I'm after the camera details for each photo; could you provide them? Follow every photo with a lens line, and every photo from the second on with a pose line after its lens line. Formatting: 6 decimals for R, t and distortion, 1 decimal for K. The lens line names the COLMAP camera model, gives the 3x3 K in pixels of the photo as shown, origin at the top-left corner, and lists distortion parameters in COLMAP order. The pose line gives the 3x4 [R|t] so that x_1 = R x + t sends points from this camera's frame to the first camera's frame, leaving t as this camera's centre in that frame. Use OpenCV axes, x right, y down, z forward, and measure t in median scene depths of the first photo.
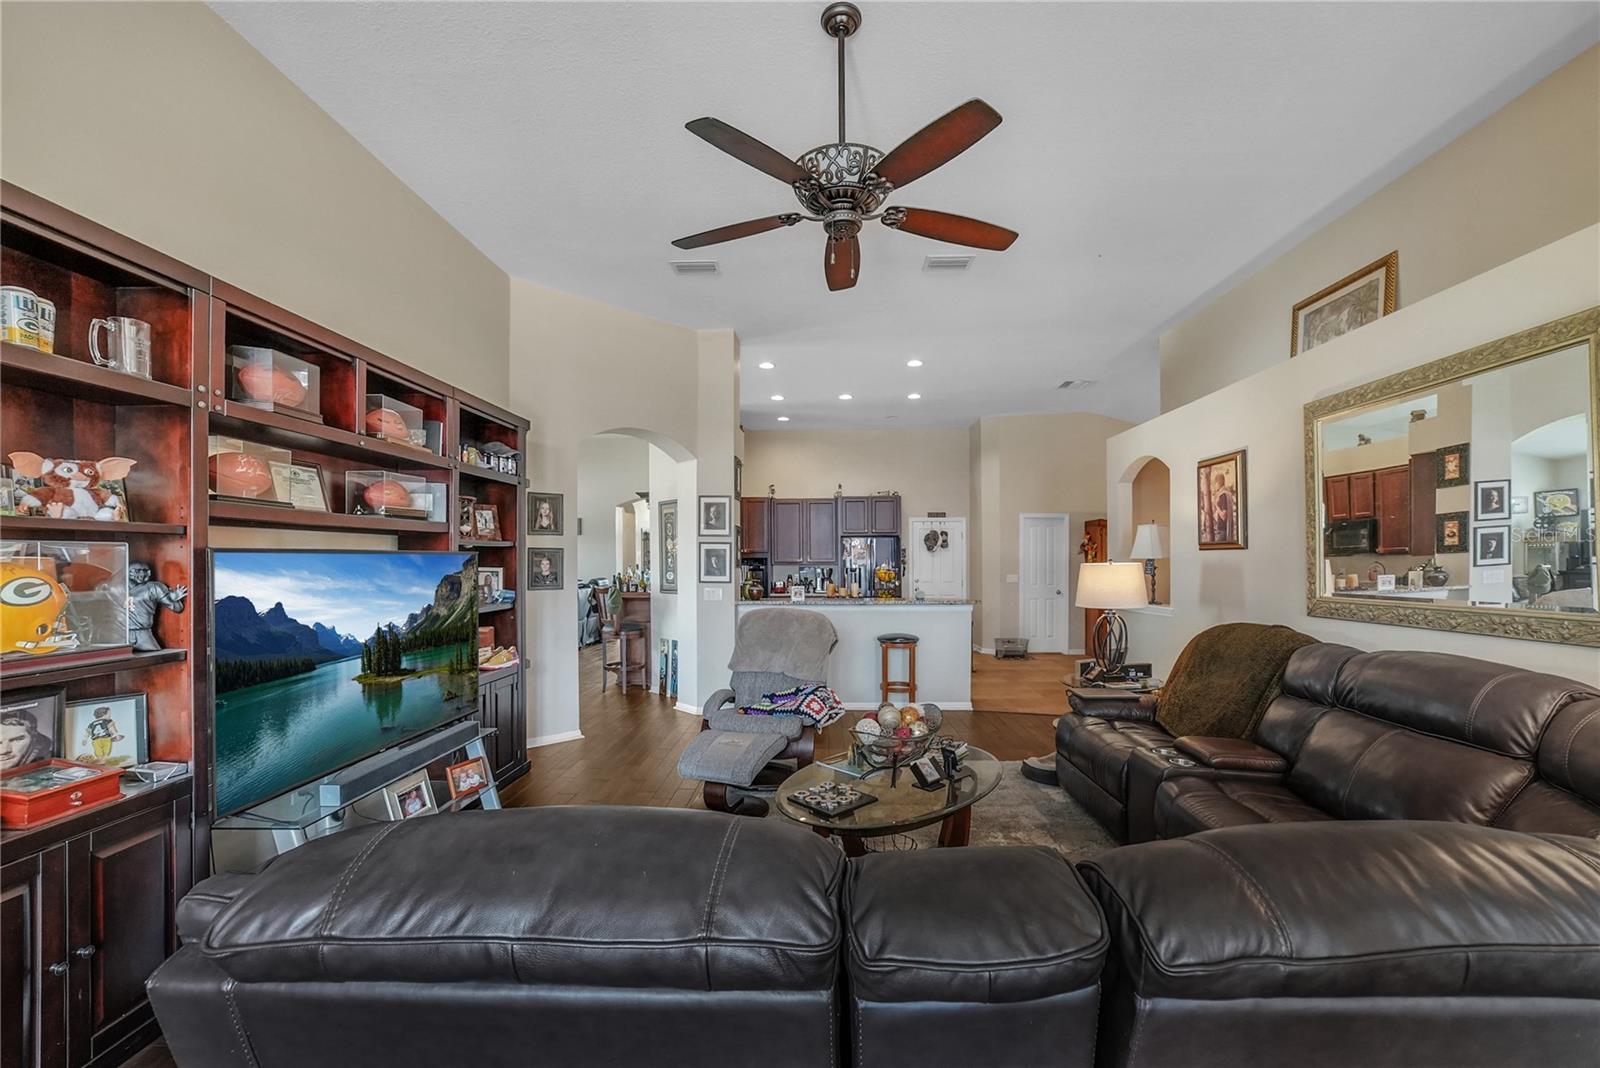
lens RADIAL K [[653.2, 0, 799.9], [0, 653.2, 562.5], [0, 0, 1]] dist [-0.044744, 0.012218]
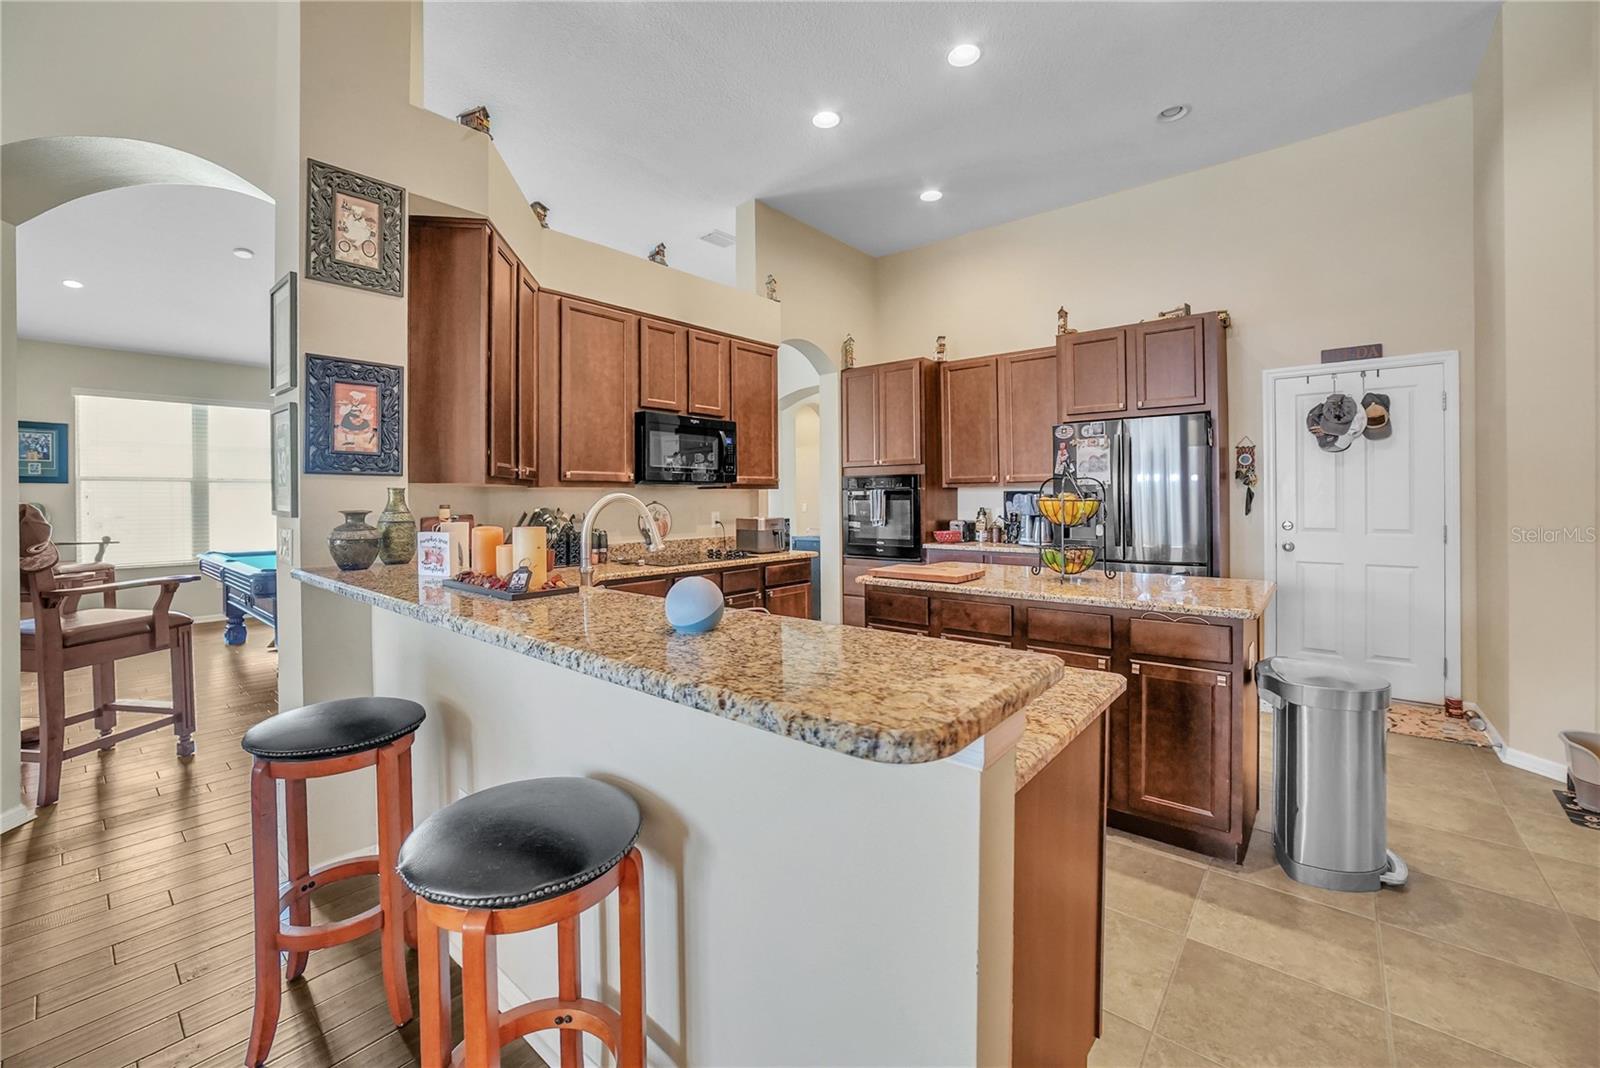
lens RADIAL K [[653.2, 0, 787.2], [0, 653.2, 495.8], [0, 0, 1]] dist [-0.044744, 0.012218]
pose [[0.783432, -0.002261, -0.621473, 0.468652], [-0.000533, 0.999991, -0.004310, 0.030564], [0.621477, 0.003708, 0.783424, 1.304414]]
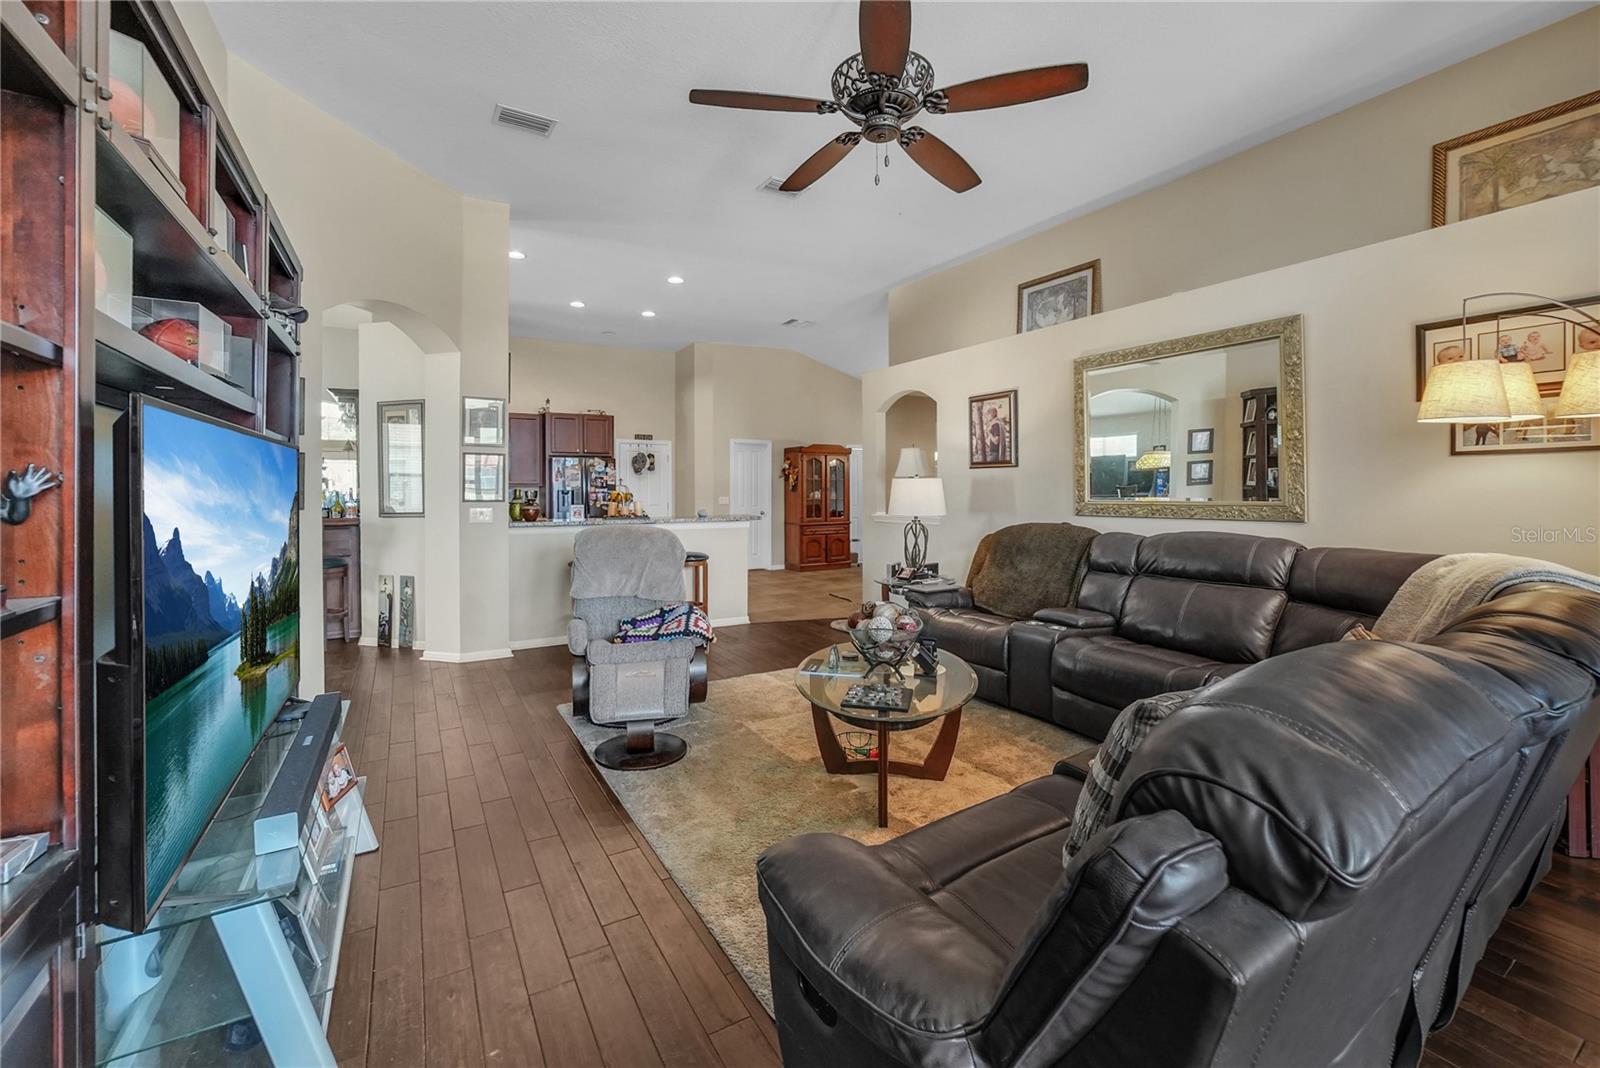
lens RADIAL K [[653.2, 0, 779.5], [0, 653.2, 488.0], [0, 0, 1]] dist [-0.044744, 0.012218]
pose [[0.842458, 0.004587, 0.538743, -0.382891], [-0.000374, 0.999968, -0.007929, 0.030006], [-0.538763, 0.006479, 0.842433, 0.146327]]
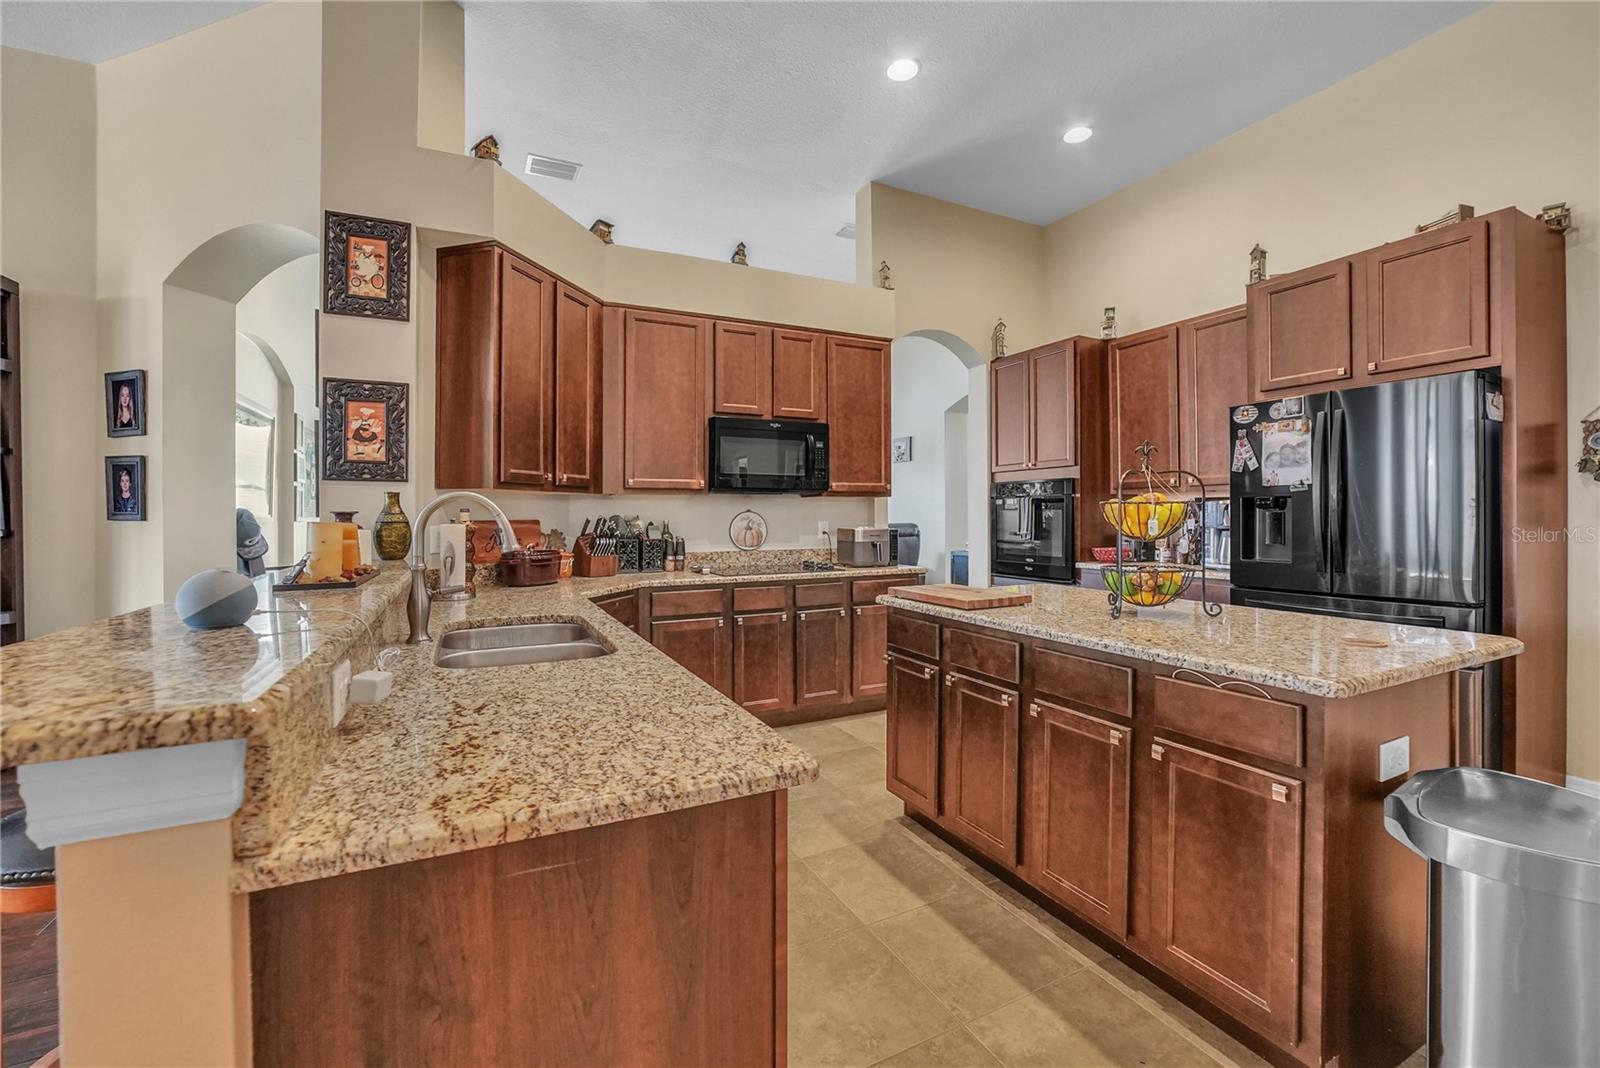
lens RADIAL K [[653.2, 0, 783.3], [0, 653.2, 515.5], [0, 0, 1]] dist [-0.044744, 0.012218]
pose [[0.468008, 0.002554, -0.883721, 0.579827], [-0.002043, 0.999996, 0.001808, 0.041730], [0.883722, 0.000959, 0.468012, 1.562410]]
